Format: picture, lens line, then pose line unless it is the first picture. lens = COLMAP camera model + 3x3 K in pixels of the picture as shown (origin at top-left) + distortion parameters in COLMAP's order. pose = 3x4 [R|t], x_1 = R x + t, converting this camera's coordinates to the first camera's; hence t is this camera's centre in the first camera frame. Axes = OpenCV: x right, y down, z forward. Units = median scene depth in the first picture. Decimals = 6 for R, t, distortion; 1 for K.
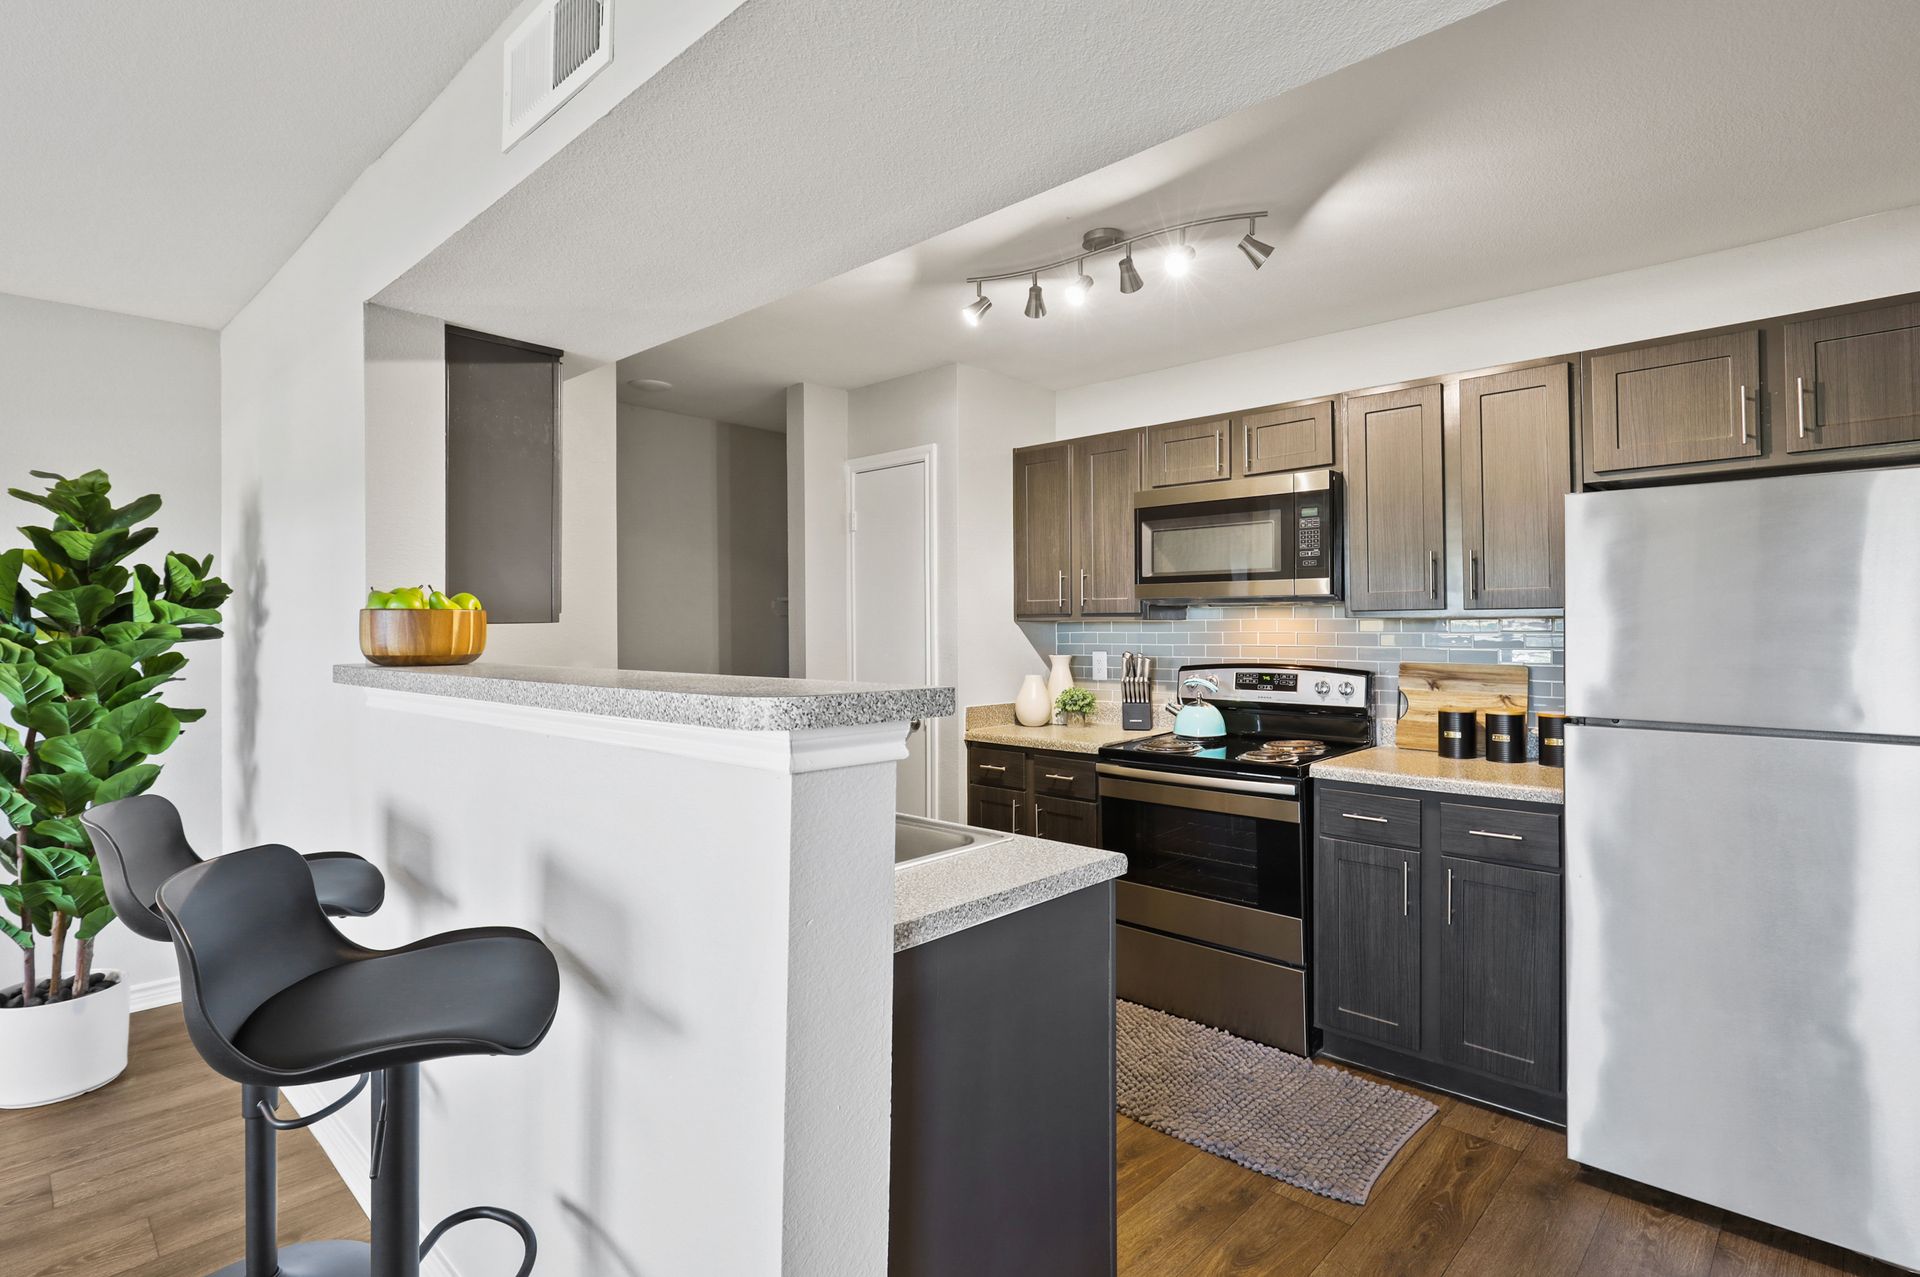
lens RADIAL K [[925.1, 0, 968.7], [0, 925.1, 623.2], [0, 0, 1]] dist [0.000934, -0.000269]
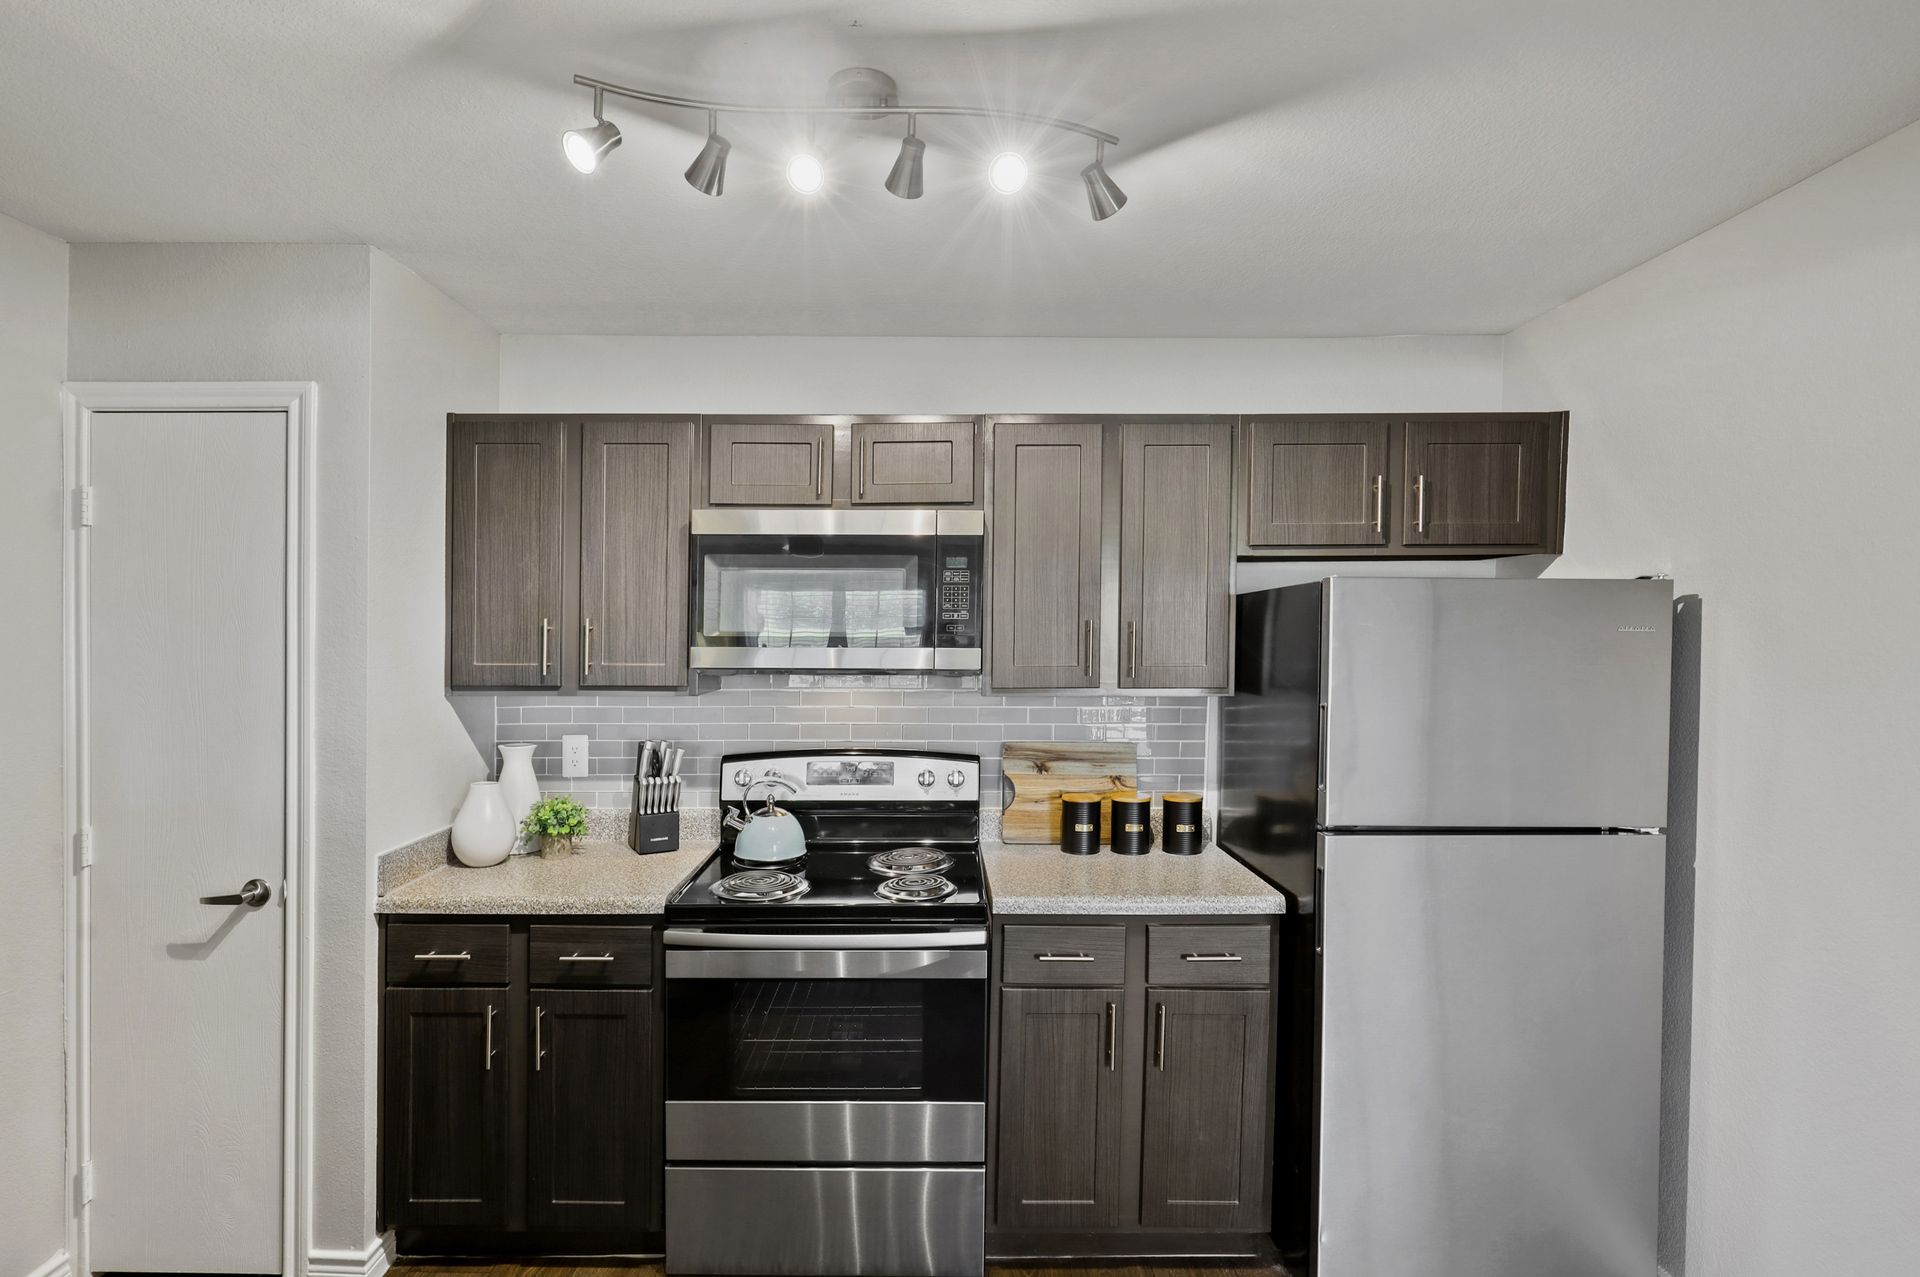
lens RADIAL K [[946.0, 0, 912.6], [0, 946.0, 640.4], [0, 0, 1]] dist [0.000143, -0.001040]
pose [[0.736947, -0.001920, 0.675947, -0.175606], [-0.006030, 0.999938, 0.009414, -0.056450], [-0.675923, -0.011013, 0.736890, 0.399663]]
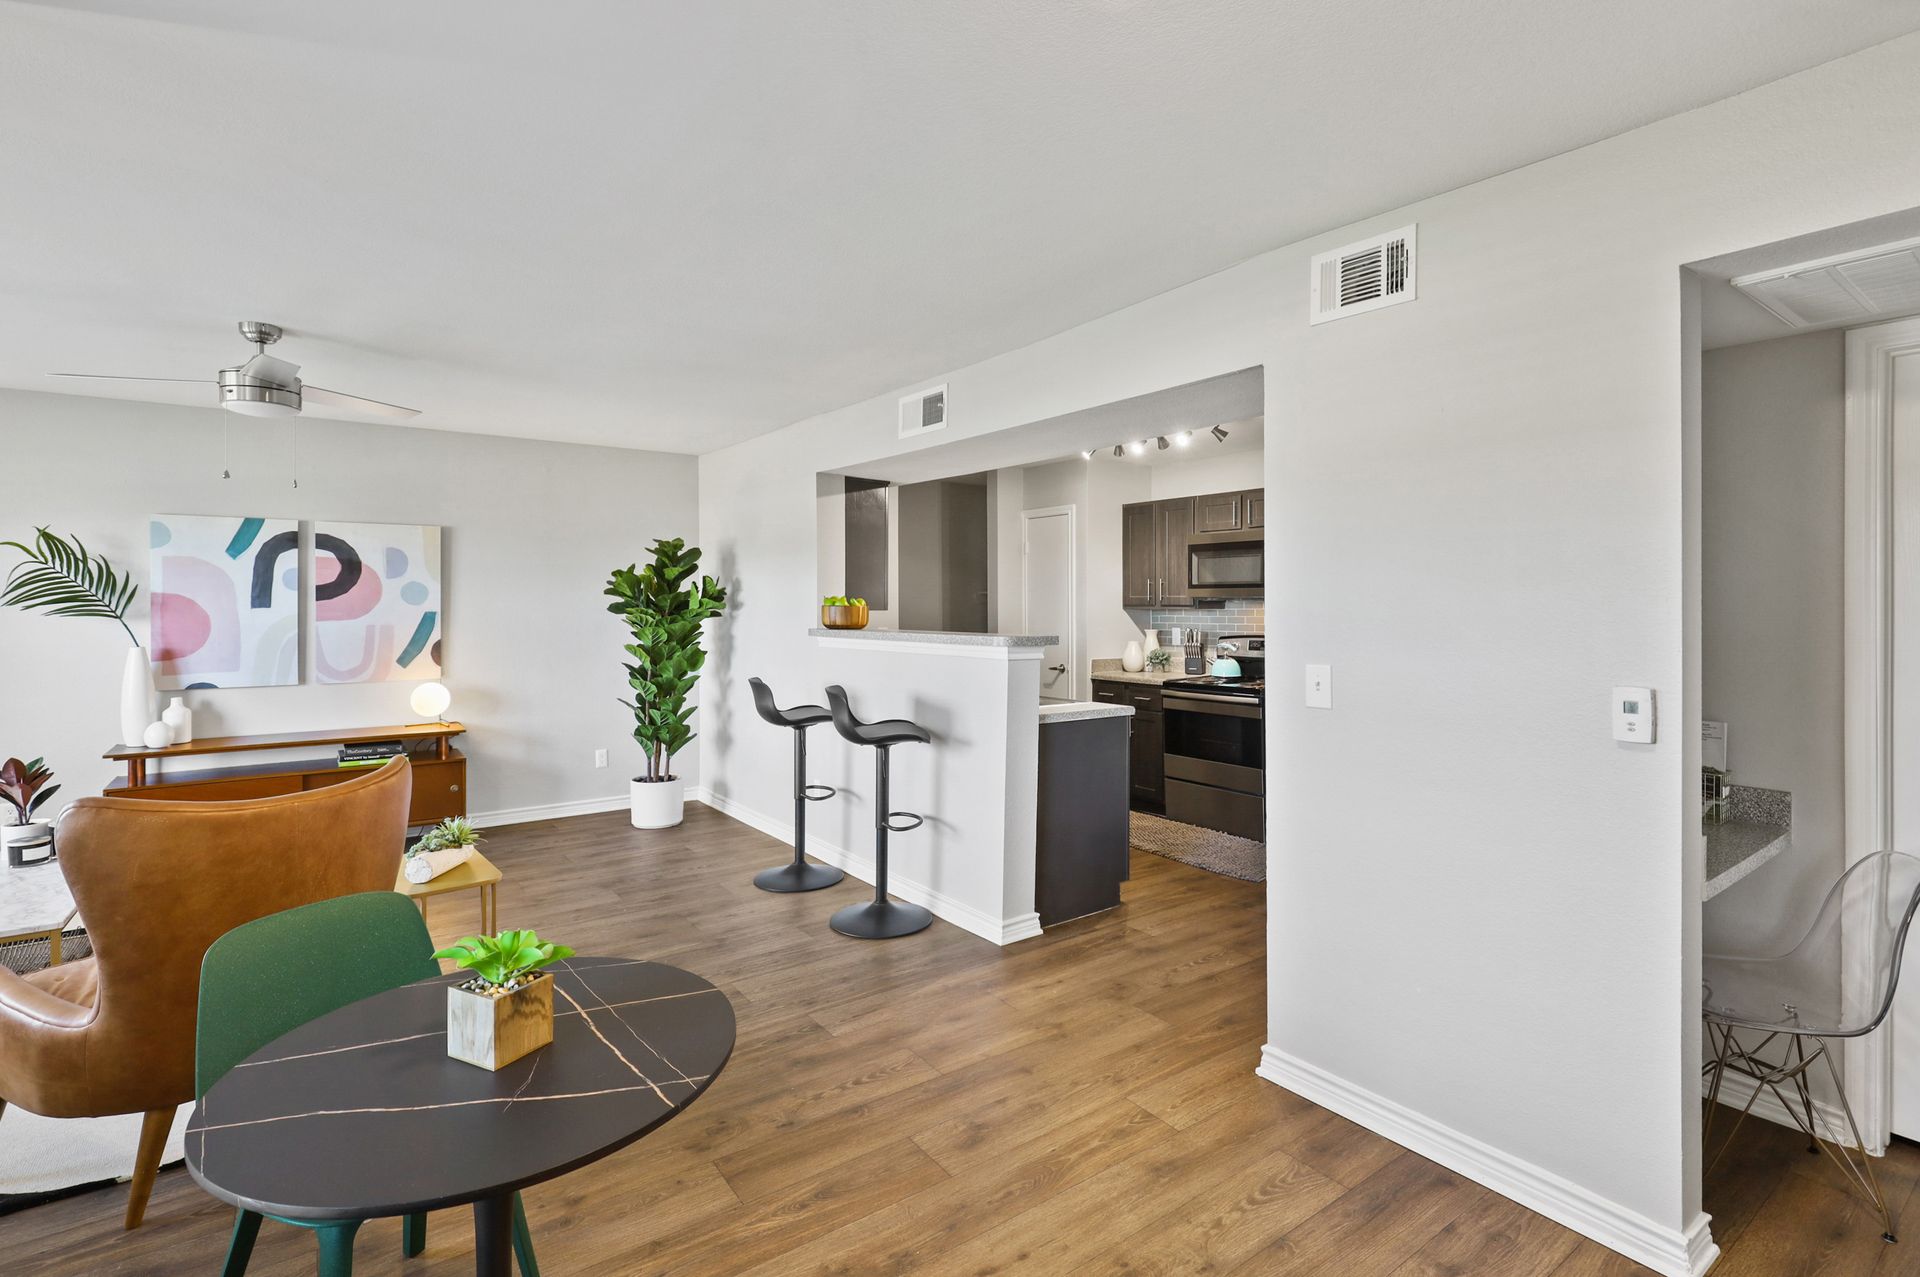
lens RADIAL K [[868.9, 0, 959.5], [0, 868.9, 609.6], [0, 0, 1]] dist [-0.000118, -0.000573]
pose [[0.979750, 0.005909, -0.200139, 0.089702], [-0.004547, 0.999963, 0.007265, -0.013553], [0.200175, -0.006208, 0.979740, -0.715447]]
